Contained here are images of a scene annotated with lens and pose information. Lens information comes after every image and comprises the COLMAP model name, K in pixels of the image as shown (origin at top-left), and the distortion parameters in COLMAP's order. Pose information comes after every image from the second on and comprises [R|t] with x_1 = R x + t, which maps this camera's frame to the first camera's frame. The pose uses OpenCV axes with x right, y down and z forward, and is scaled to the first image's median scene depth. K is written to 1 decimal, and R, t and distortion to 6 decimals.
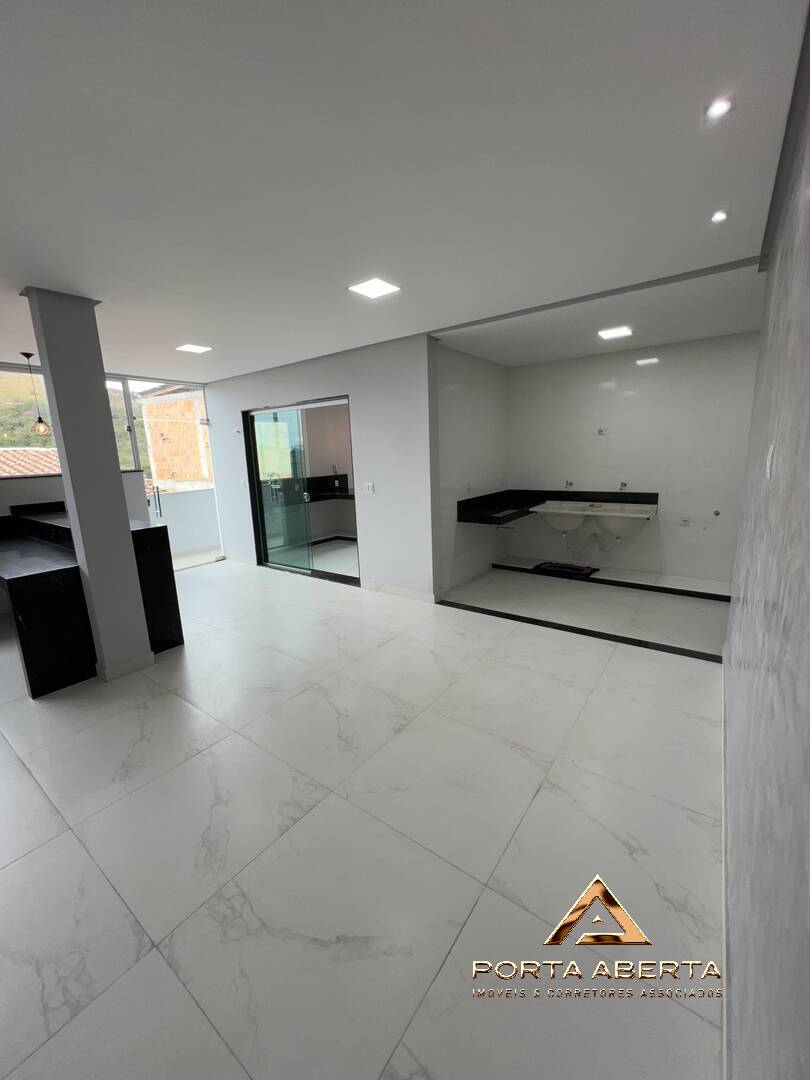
lens RADIAL K [[431.0, 0, 405.9], [0, 431.0, 536.7], [0, 0, 1]] dist [-0.002671, 0.000894]
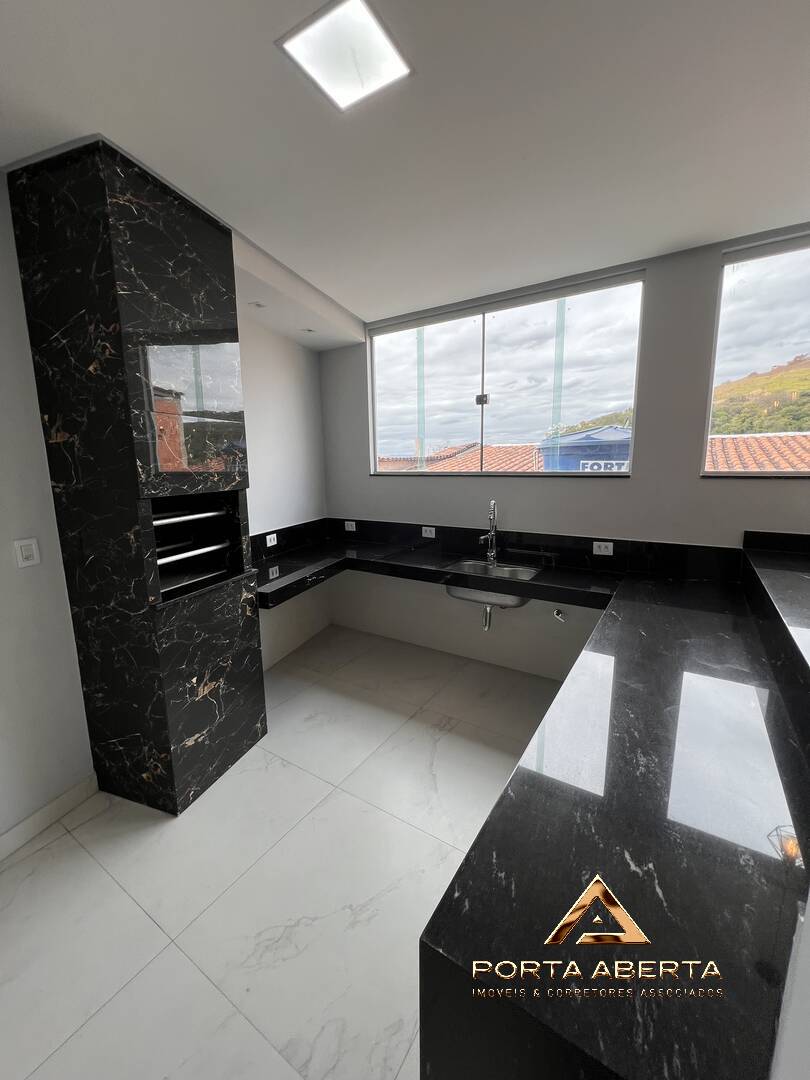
lens RADIAL K [[431.0, 0, 406.7], [0, 431.0, 534.8], [0, 0, 1]] dist [-0.002671, 0.000894]
pose [[0.064011, 0.202562, -0.977175, -0.678686], [-0.181843, 0.965158, 0.188159, -0.135301], [0.981242, 0.165648, 0.098616, 0.845792]]
